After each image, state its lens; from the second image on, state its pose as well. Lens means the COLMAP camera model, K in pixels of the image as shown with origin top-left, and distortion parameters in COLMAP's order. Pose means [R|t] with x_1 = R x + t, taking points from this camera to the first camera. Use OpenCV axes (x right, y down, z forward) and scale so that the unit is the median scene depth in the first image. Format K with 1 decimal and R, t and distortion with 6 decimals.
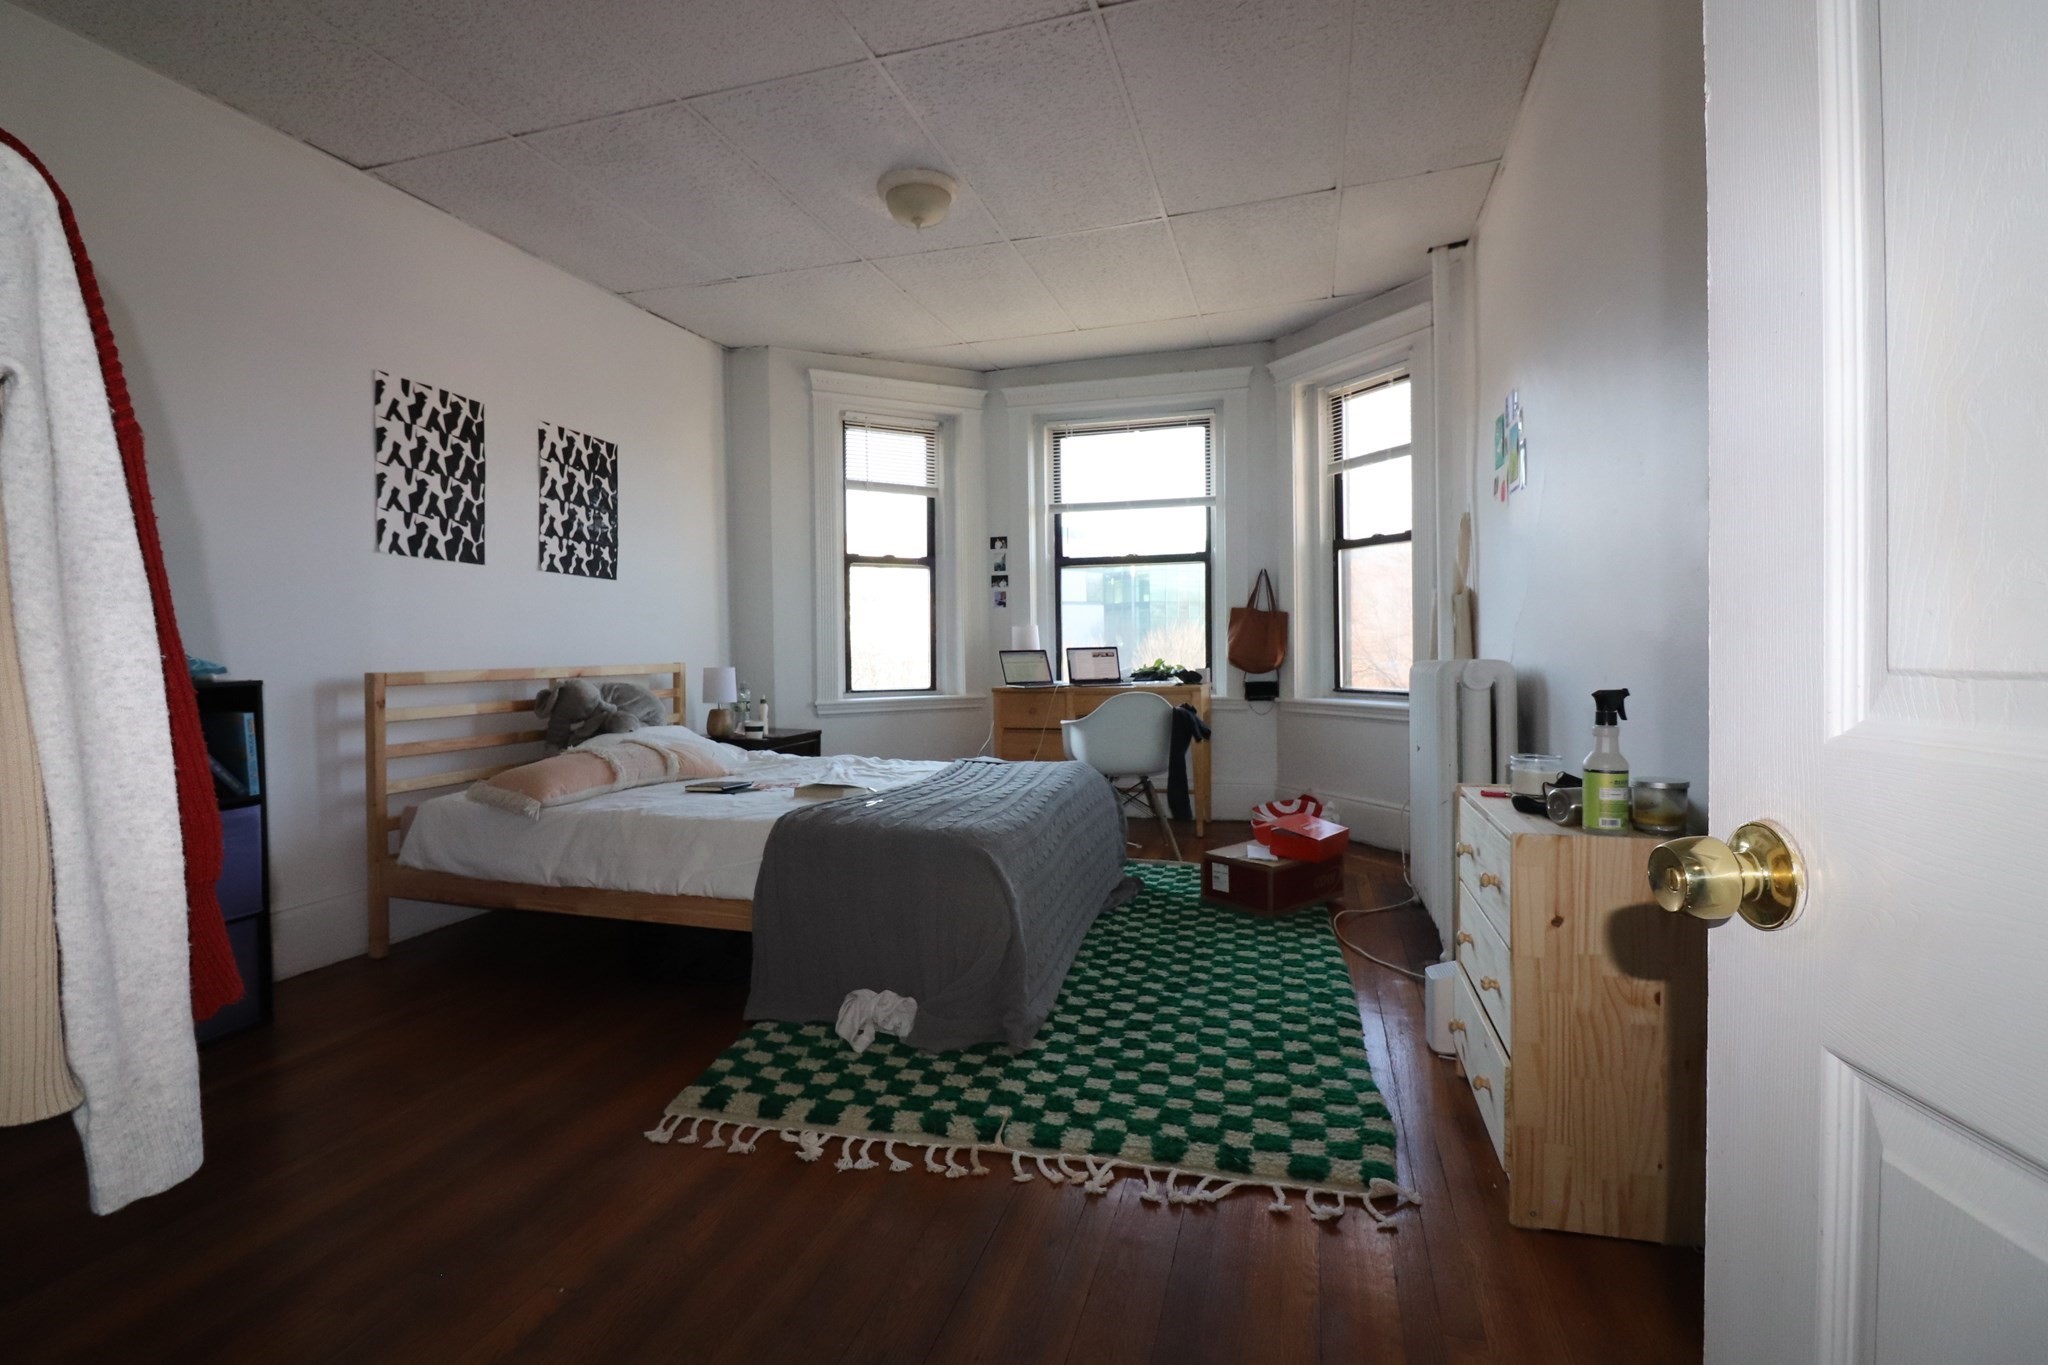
lens RADIAL K [[947.9, 0, 1025.5], [0, 947.9, 662.0], [0, 0, 1]] dist [-0.000789, -0.000316]
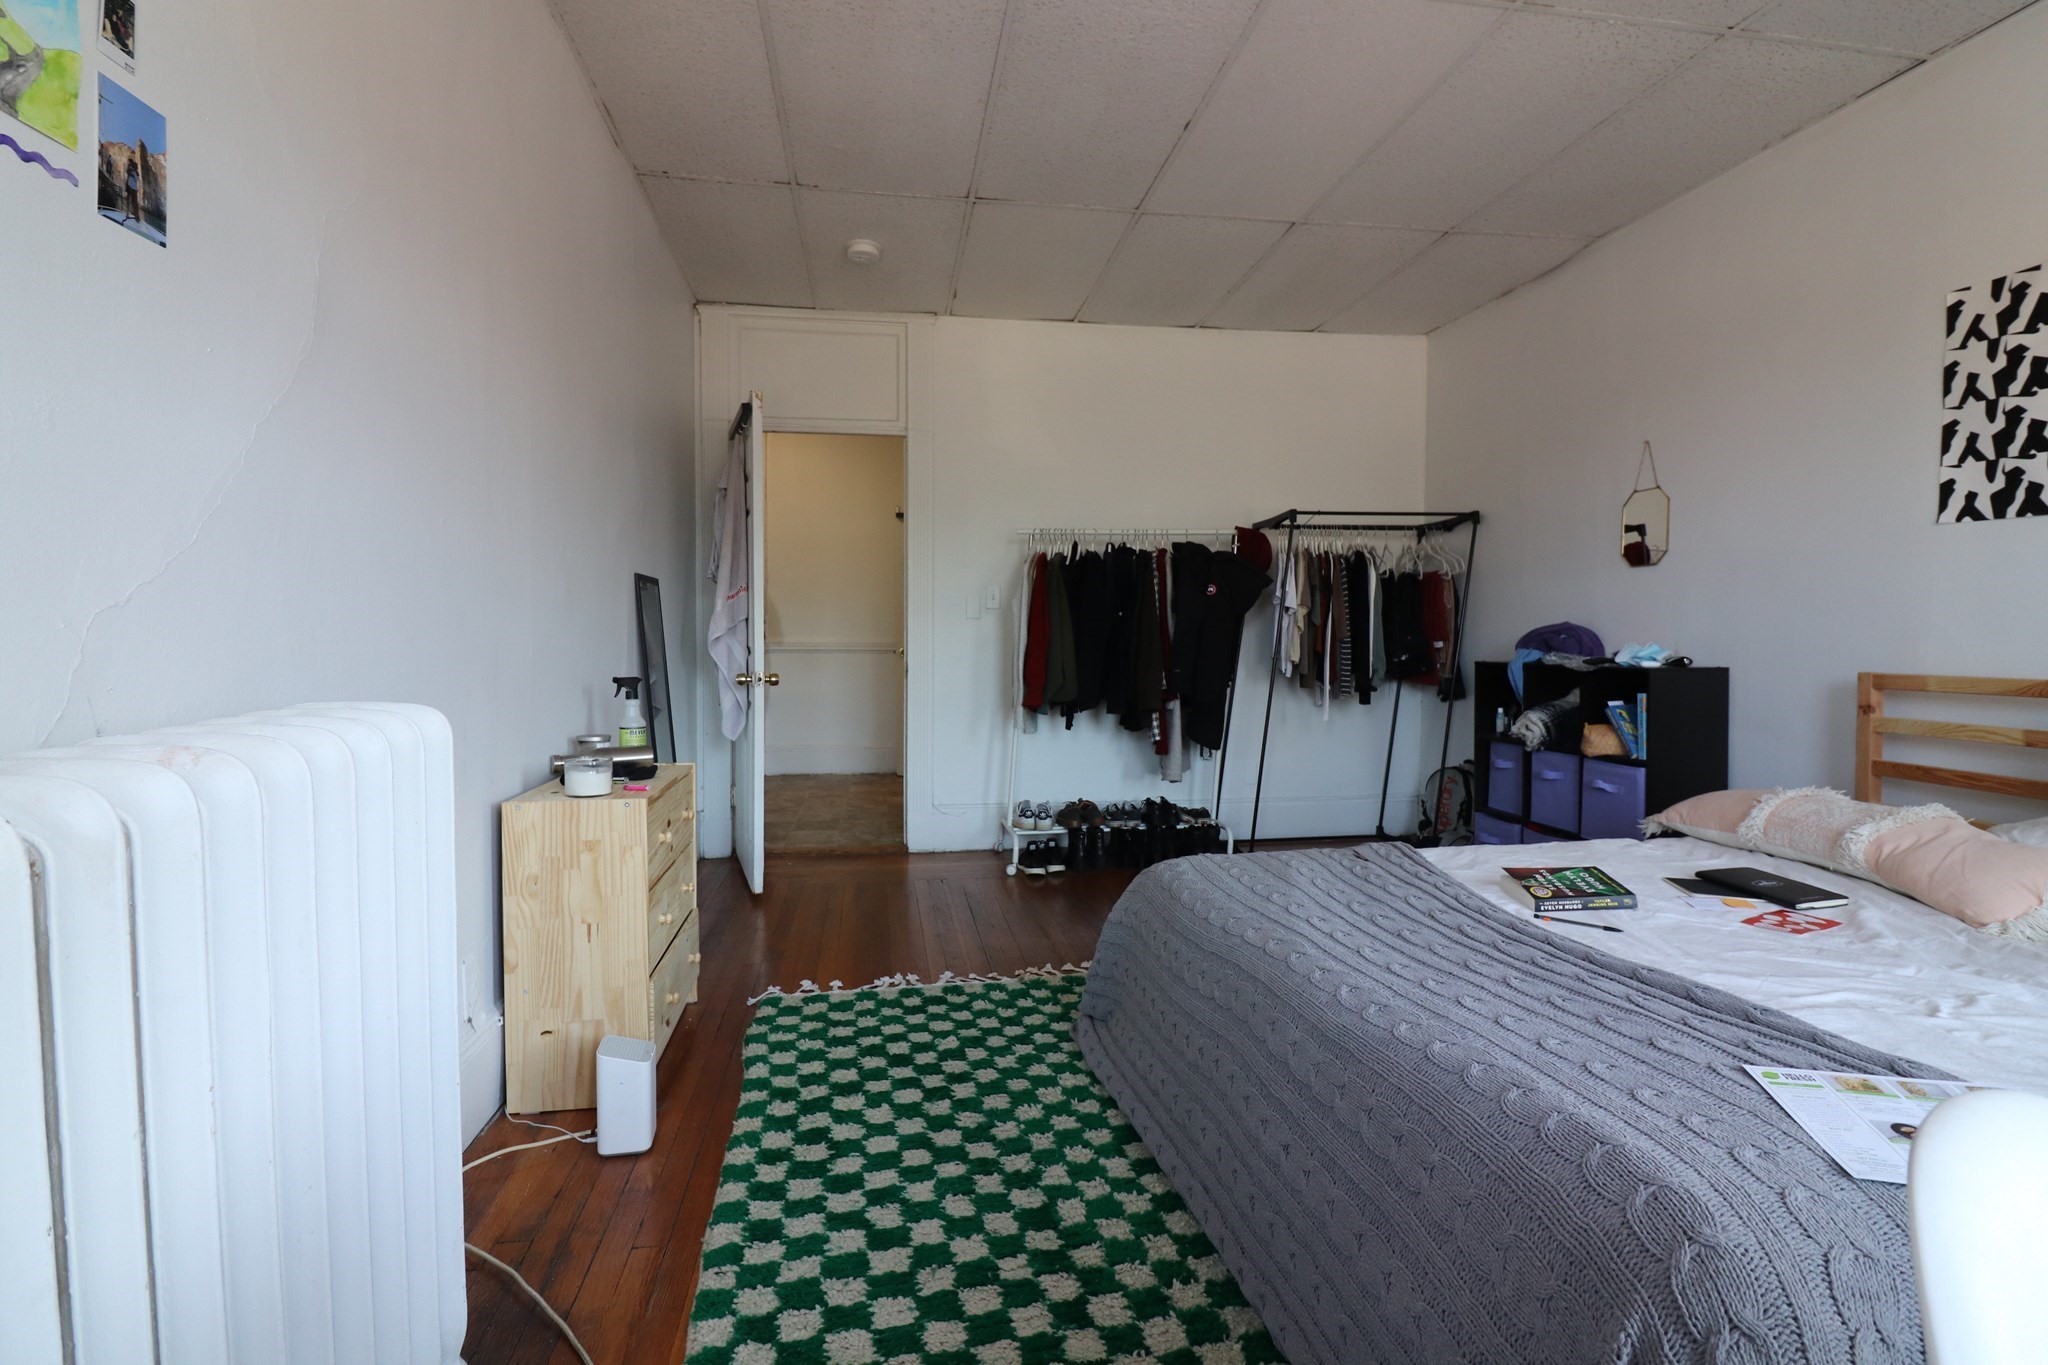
lens RADIAL K [[947.9, 0, 1025.5], [0, 947.9, 662.0], [0, 0, 1]] dist [-0.000789, -0.000316]
pose [[-0.901436, 0.022855, -0.432309, 0.355716], [0.000489, 0.998659, 0.051777, -0.040617], [0.432913, 0.046462, -0.900238, 1.377142]]
